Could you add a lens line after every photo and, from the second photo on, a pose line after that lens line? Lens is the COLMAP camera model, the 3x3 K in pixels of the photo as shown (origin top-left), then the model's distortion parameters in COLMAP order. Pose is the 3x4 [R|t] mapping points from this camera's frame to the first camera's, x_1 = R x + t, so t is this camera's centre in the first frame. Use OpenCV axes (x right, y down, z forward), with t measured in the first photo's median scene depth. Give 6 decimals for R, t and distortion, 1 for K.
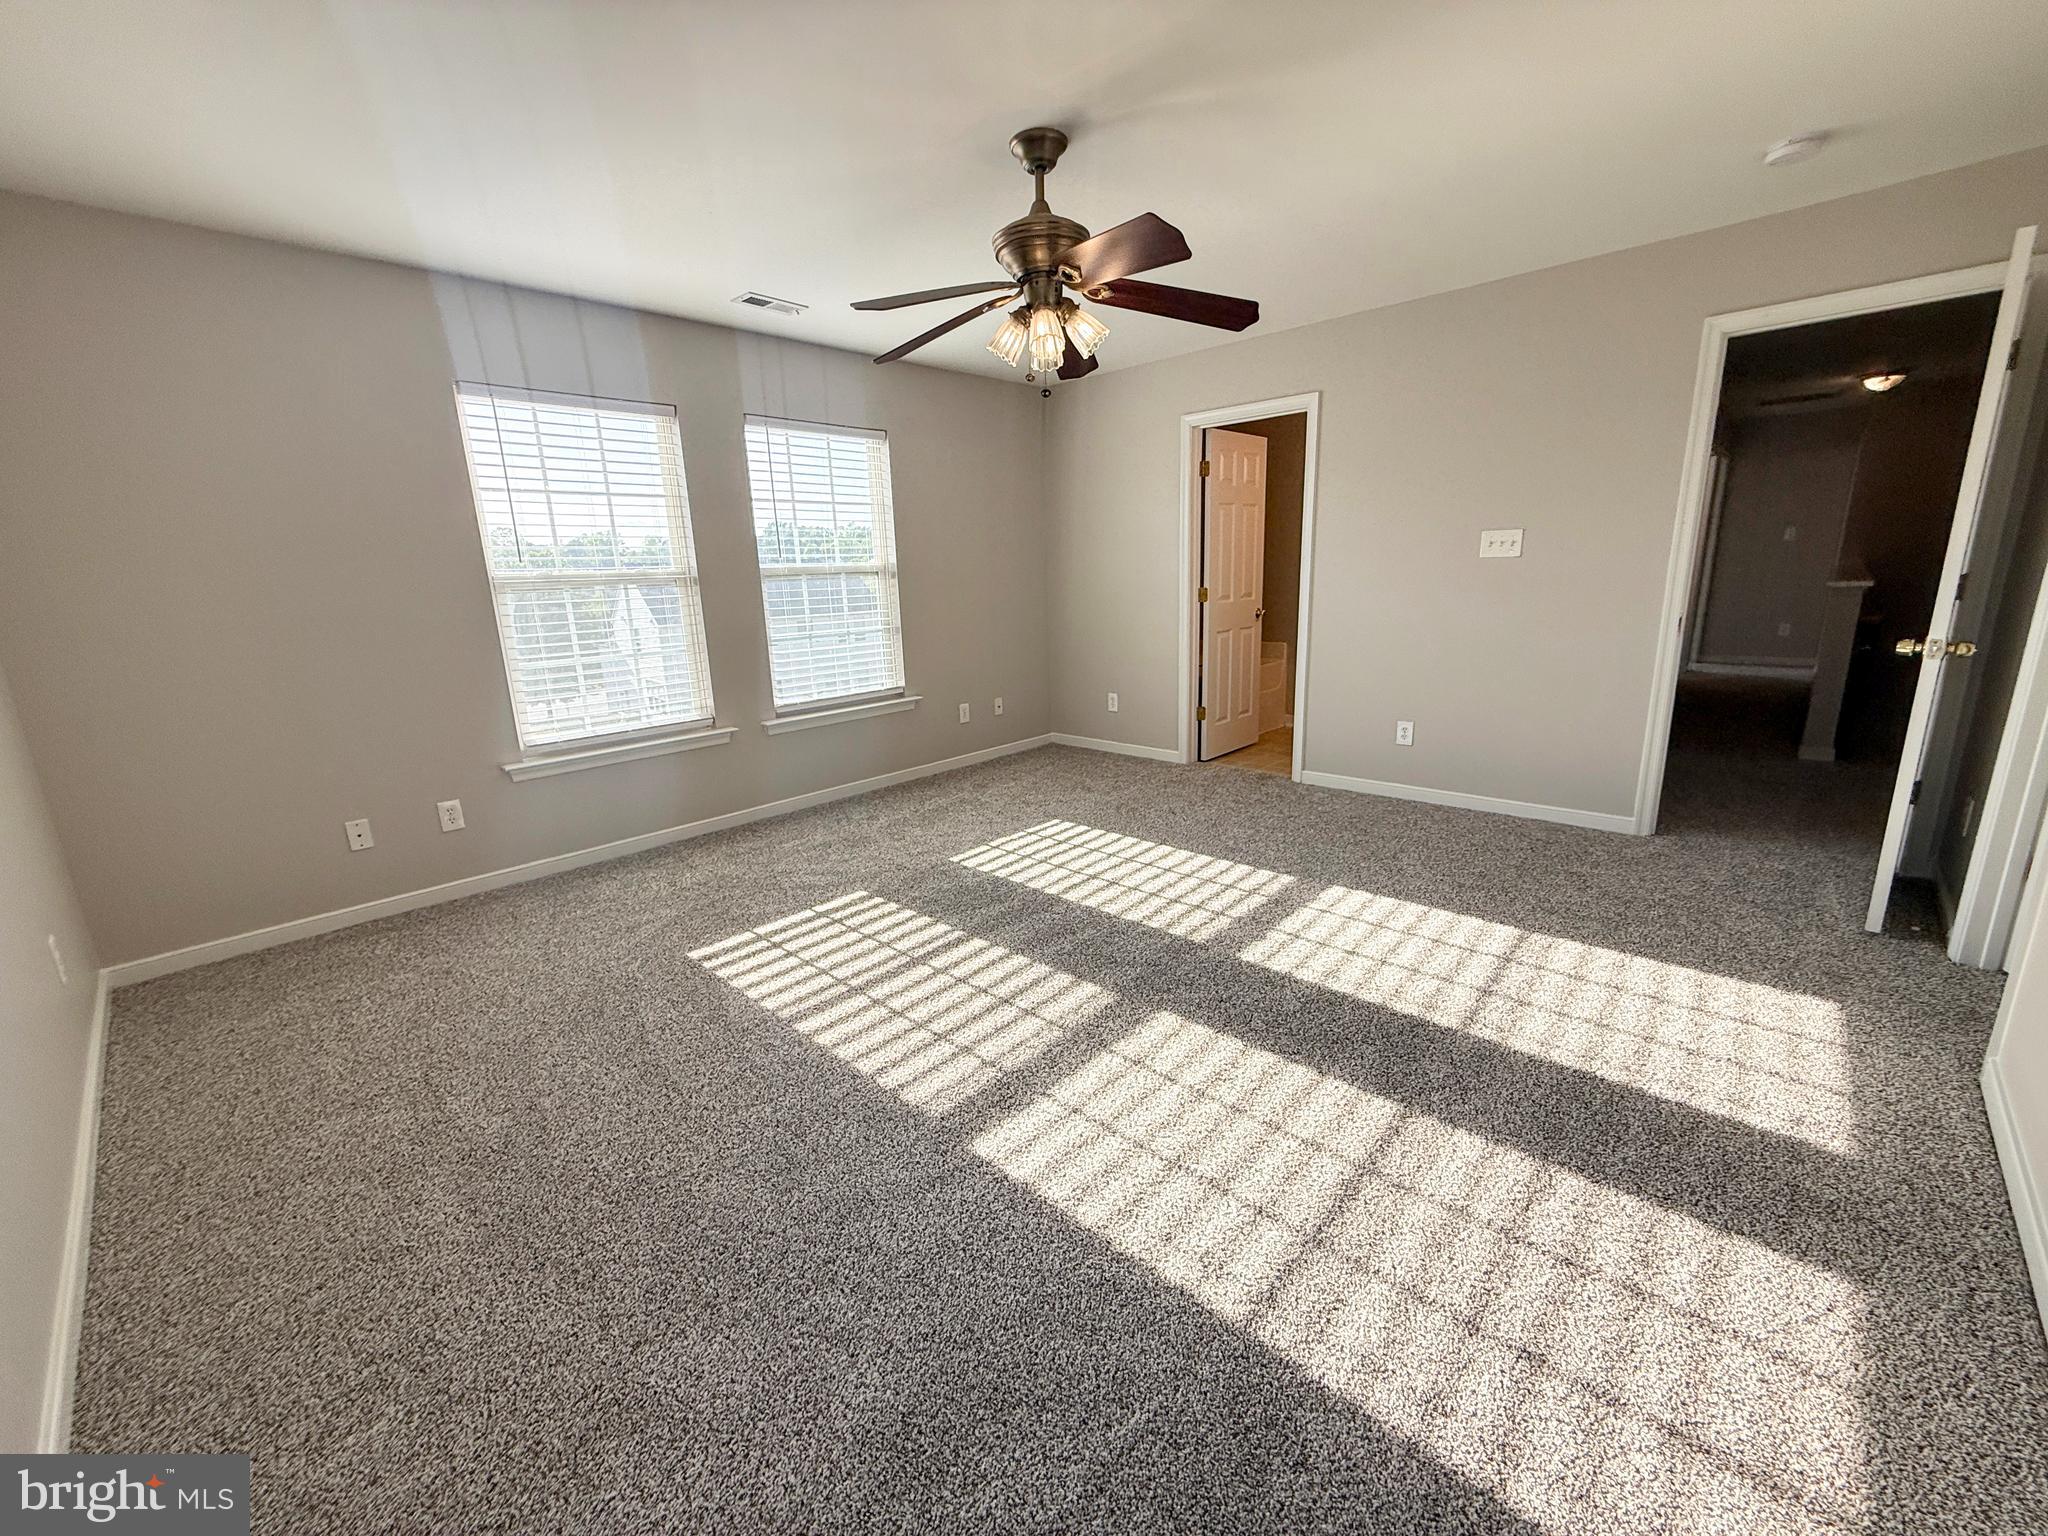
lens RADIAL K [[820.1, 0, 1013.0], [0, 820.1, 753.3], [0, 0, 1]] dist [-0.000957, 0.000534]
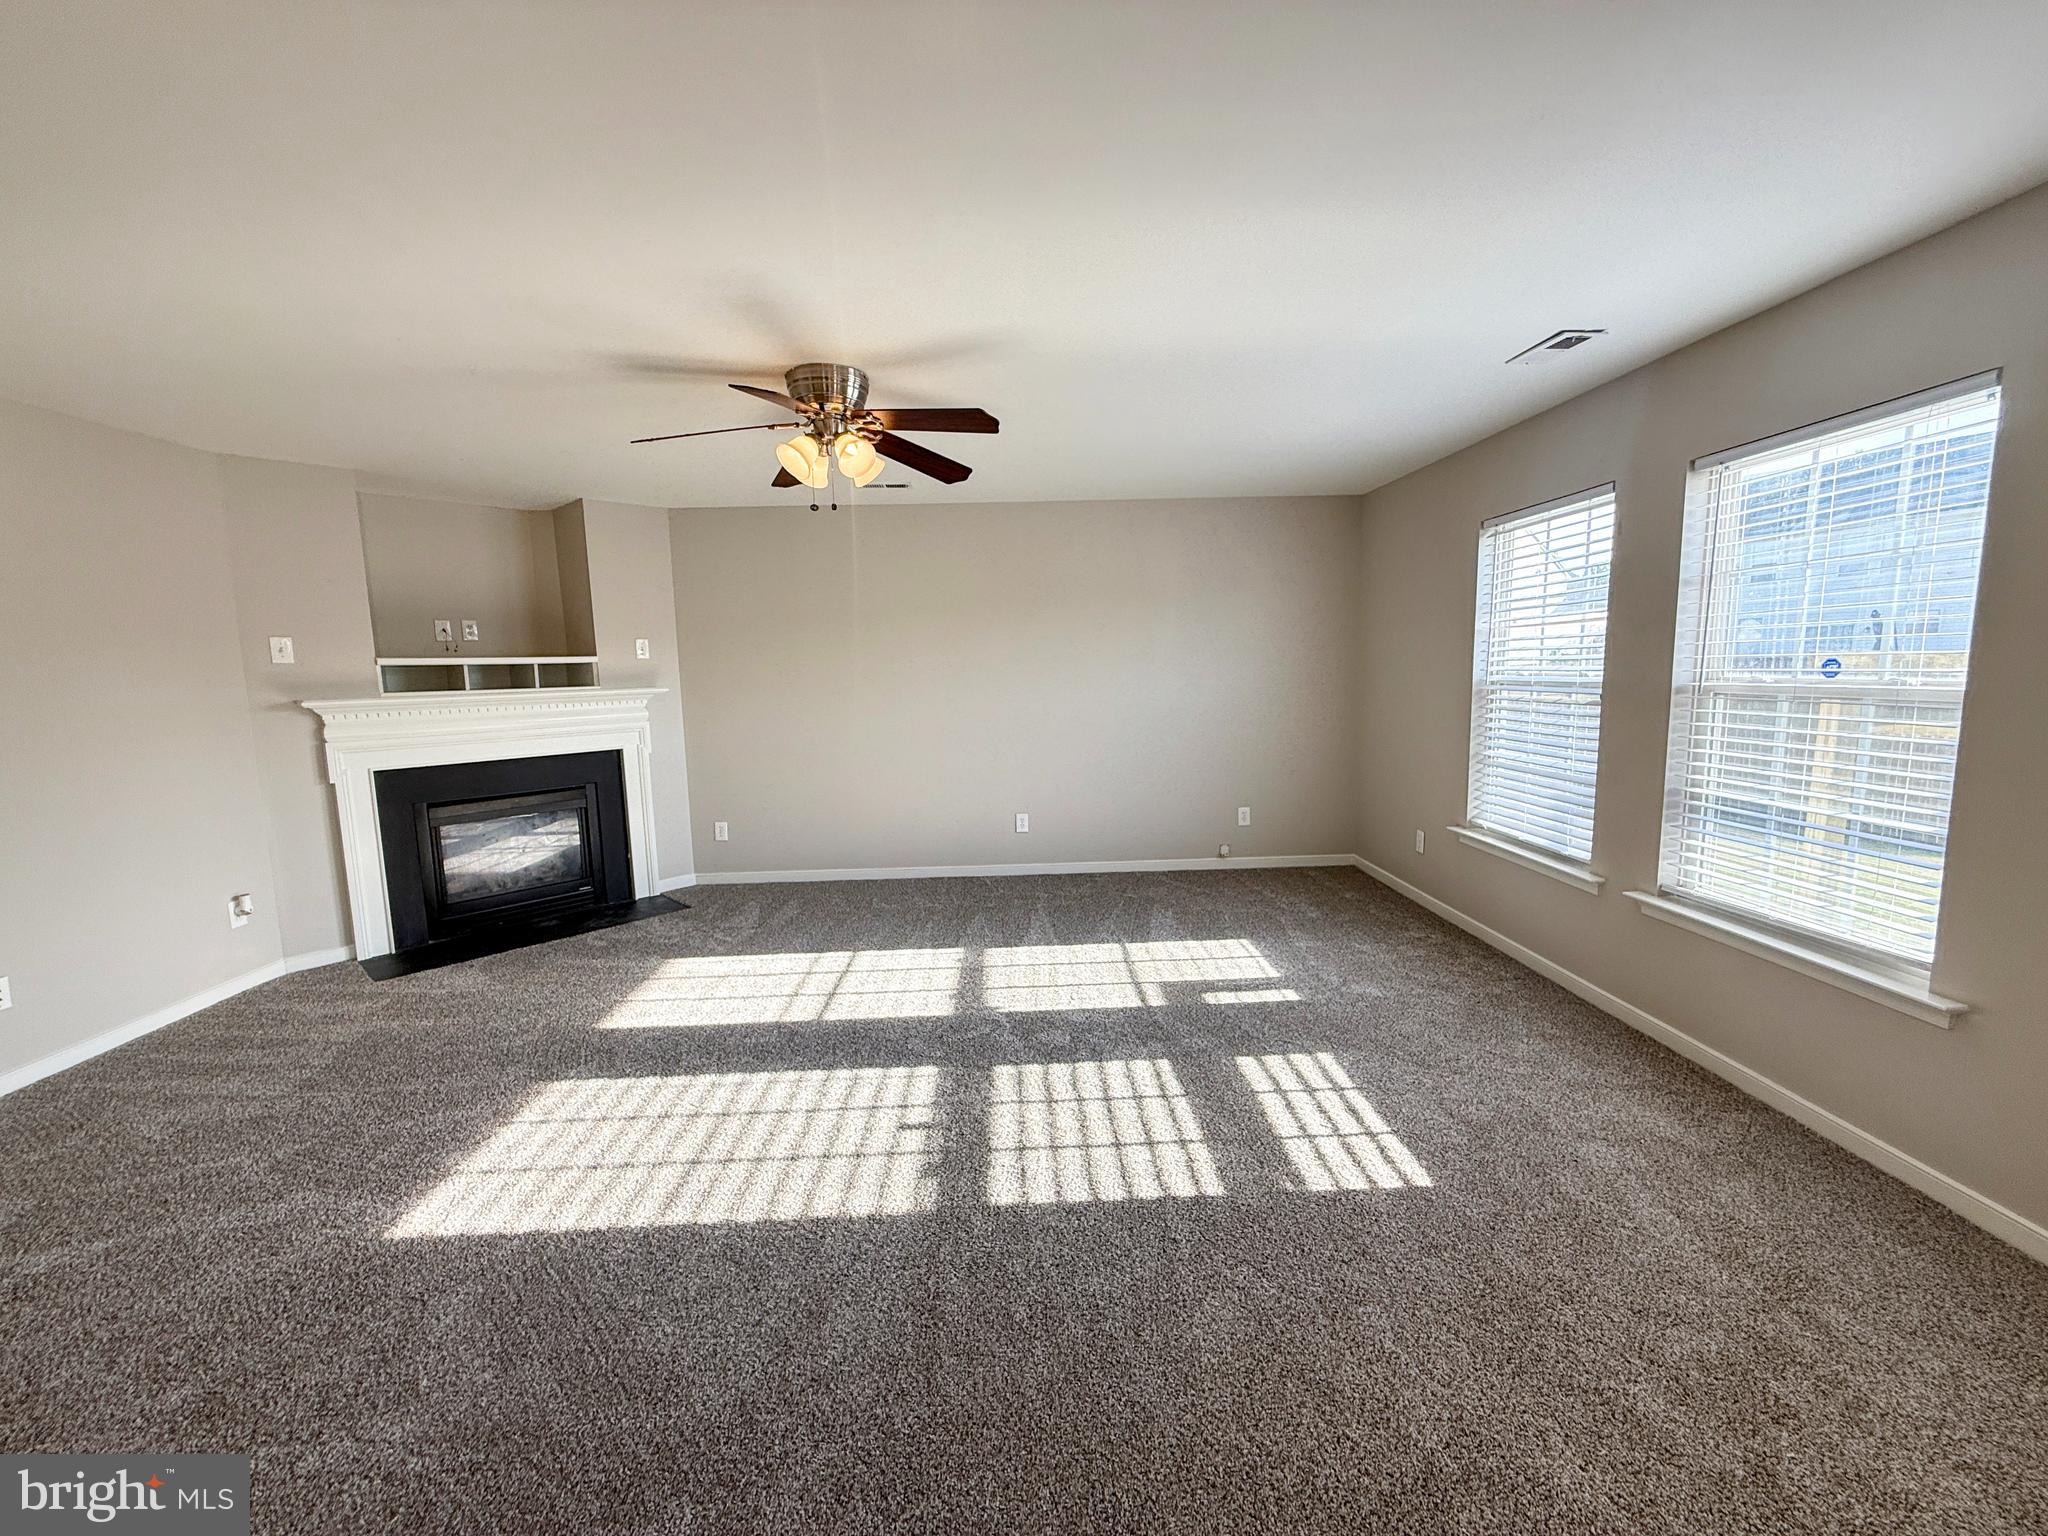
lens RADIAL K [[820.1, 0, 1019.4], [0, 820.1, 771.0], [0, 0, 1]] dist [-0.000957, 0.000534]
pose [[-0.697913, 0.136984, -0.702960, 0.713594], [-0.121326, 0.944737, 0.304553, -0.373104], [0.705831, 0.297839, -0.642725, 1.350238]]
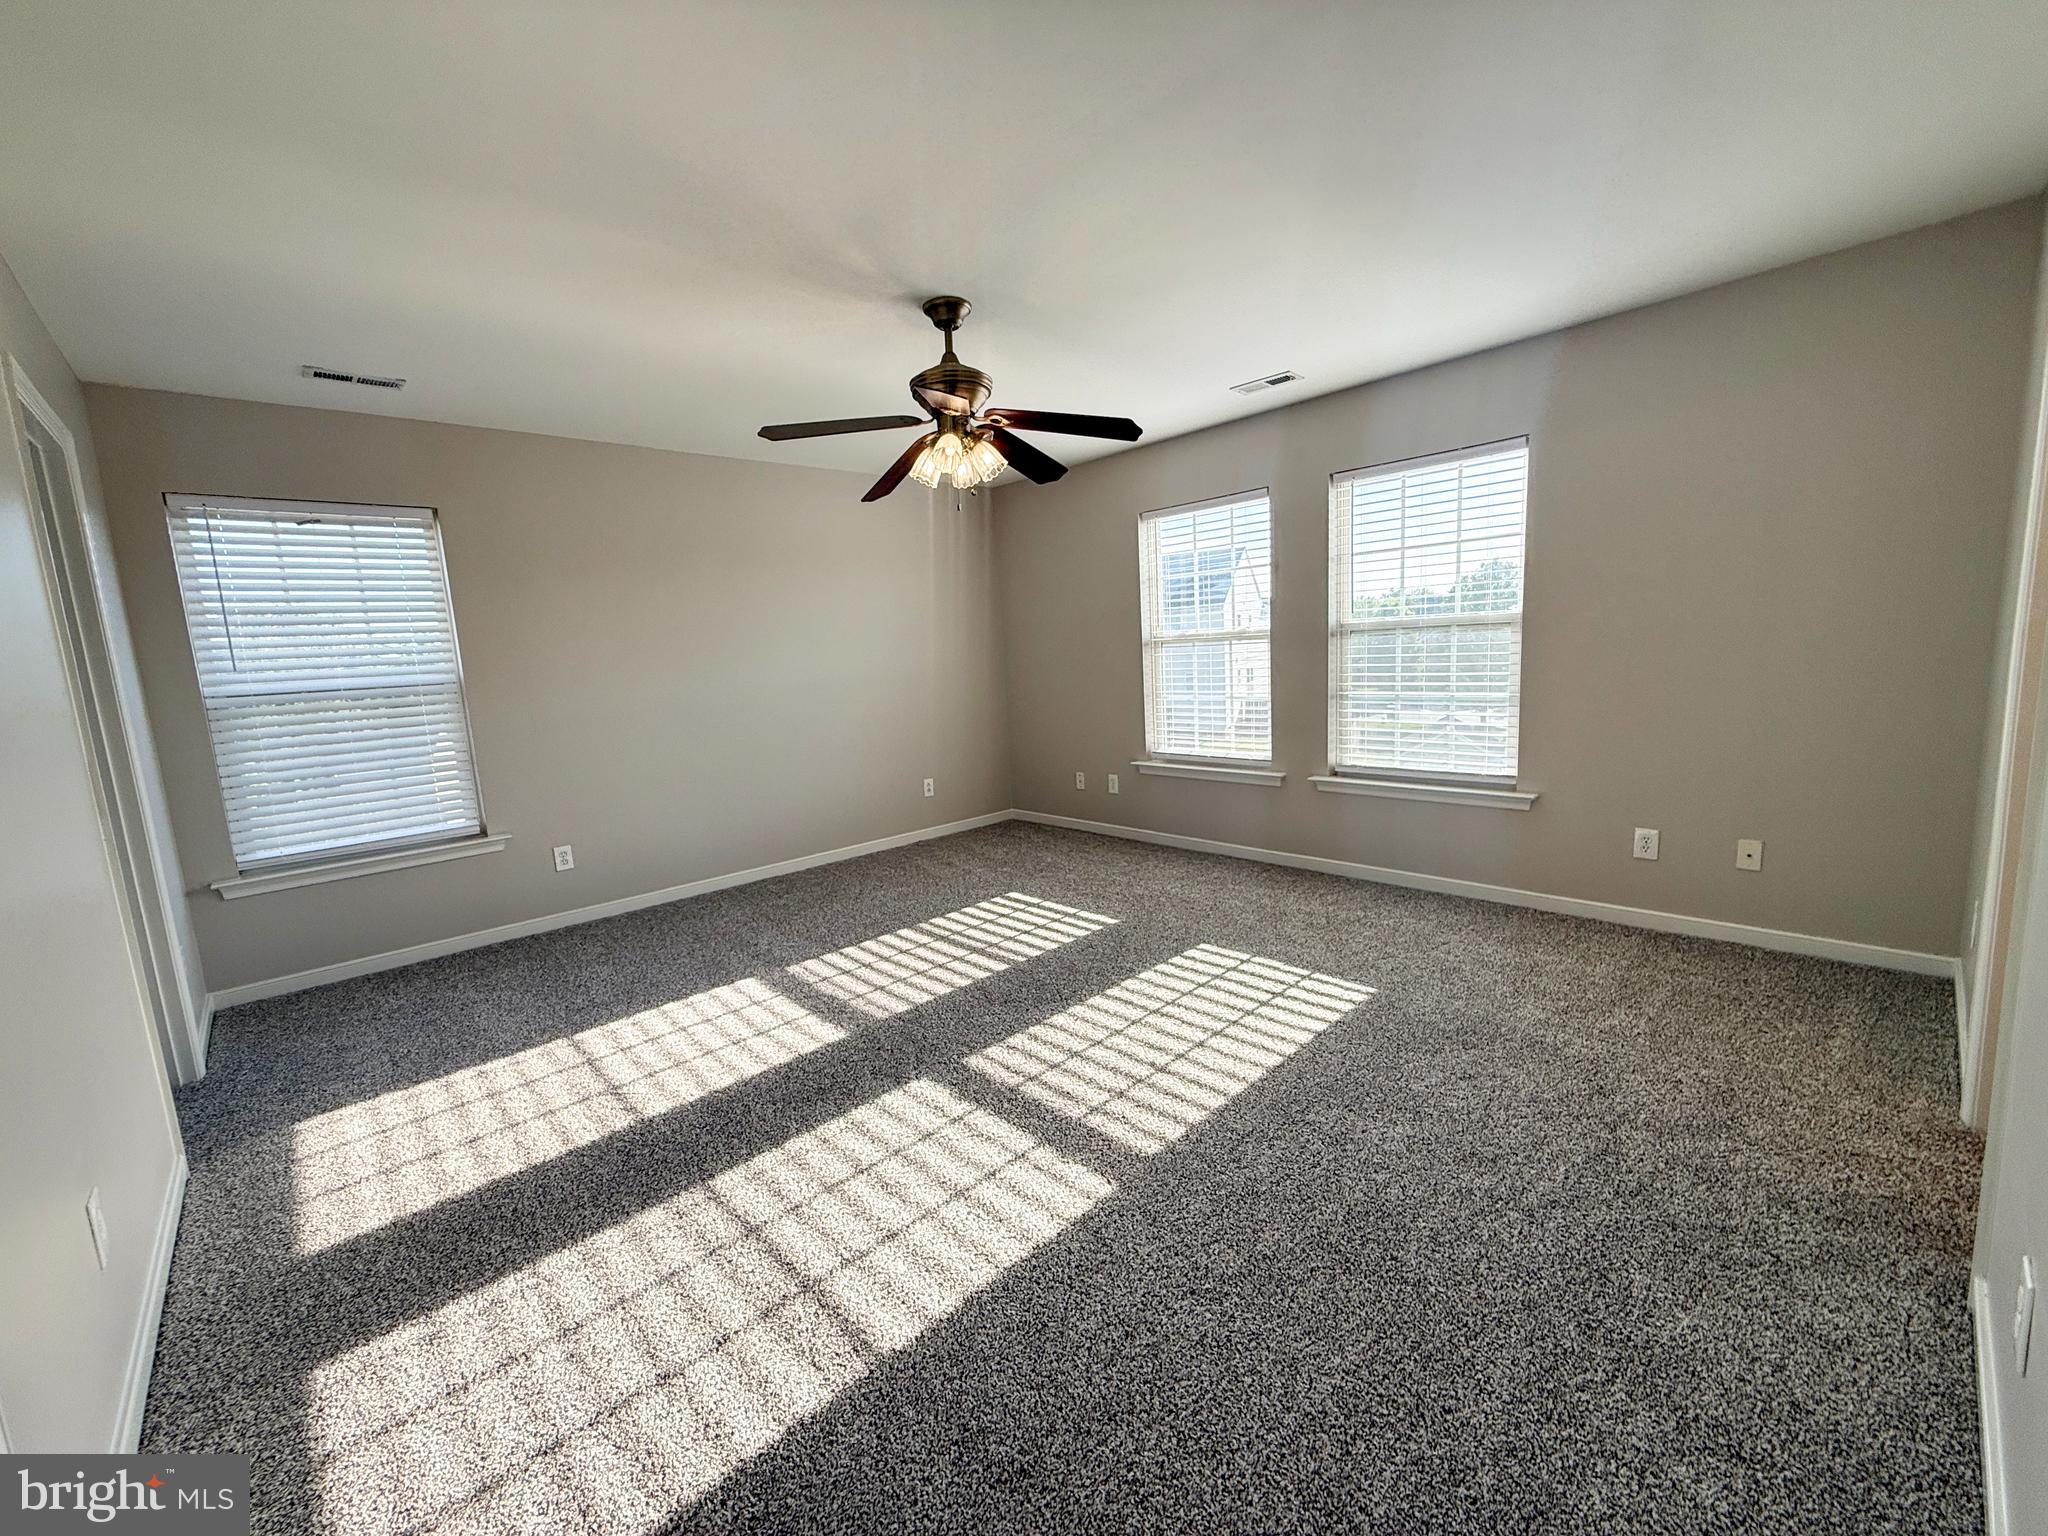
lens RADIAL K [[820.1, 0, 1030.7], [0, 820.1, 749.3], [0, 0, 1]] dist [-0.000957, 0.000534]
pose [[-0.048533, 0.159789, -0.985957, 0.903694], [-0.165010, 0.972274, 0.165693, -0.231328], [0.985097, 0.170734, -0.020820, 0.865459]]
